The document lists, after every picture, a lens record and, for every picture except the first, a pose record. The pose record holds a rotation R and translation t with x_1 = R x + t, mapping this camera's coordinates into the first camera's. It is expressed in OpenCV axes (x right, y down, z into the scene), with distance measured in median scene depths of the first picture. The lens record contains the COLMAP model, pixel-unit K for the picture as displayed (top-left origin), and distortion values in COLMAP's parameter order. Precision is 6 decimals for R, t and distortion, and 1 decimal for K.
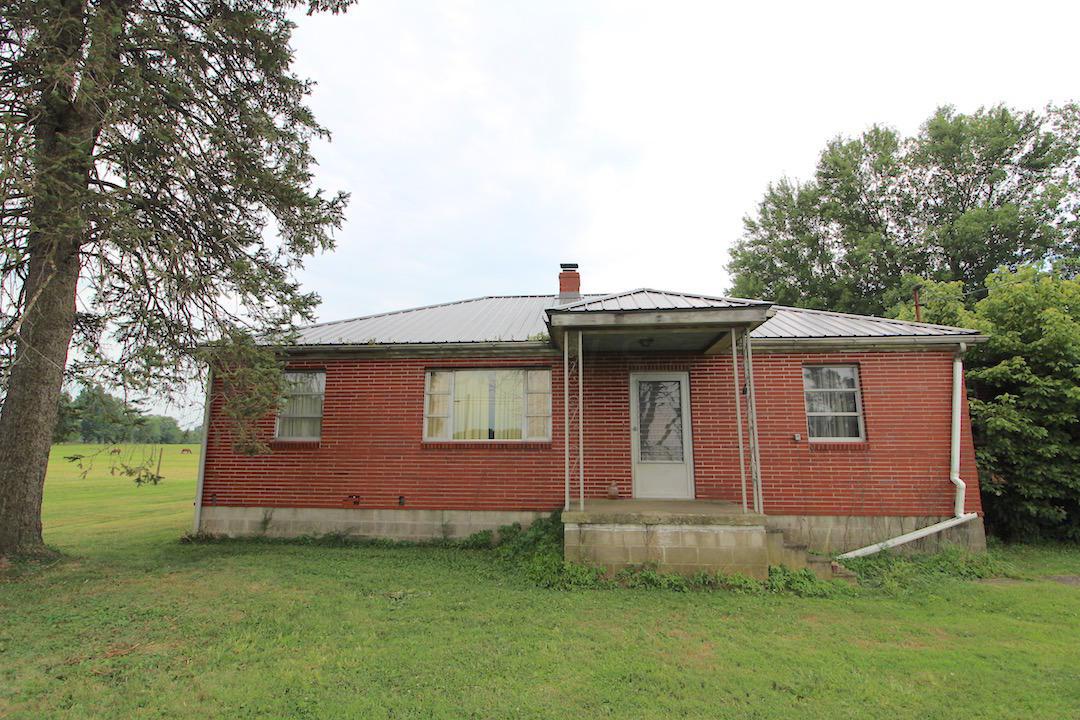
lens RADIAL K [[500.3, 0, 538.3], [0, 500.3, 360.4], [0, 0, 1]] dist [-0.012522, -0.004034]
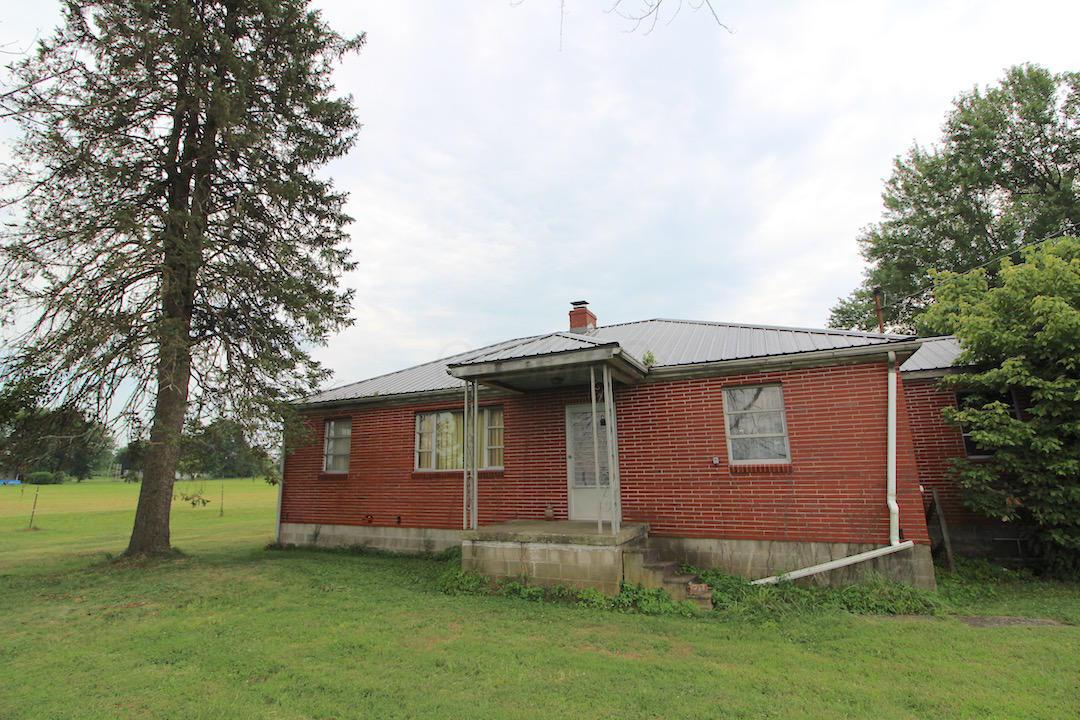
lens RADIAL K [[500.3, 0, 540.5], [0, 500.3, 362.4], [0, 0, 1]] dist [-0.012522, -0.004034]
pose [[0.940445, -0.092810, -0.327031, 0.535152], [0.080510, 0.995449, -0.050981, -0.021233], [0.330274, 0.021615, 0.943638, -0.075567]]
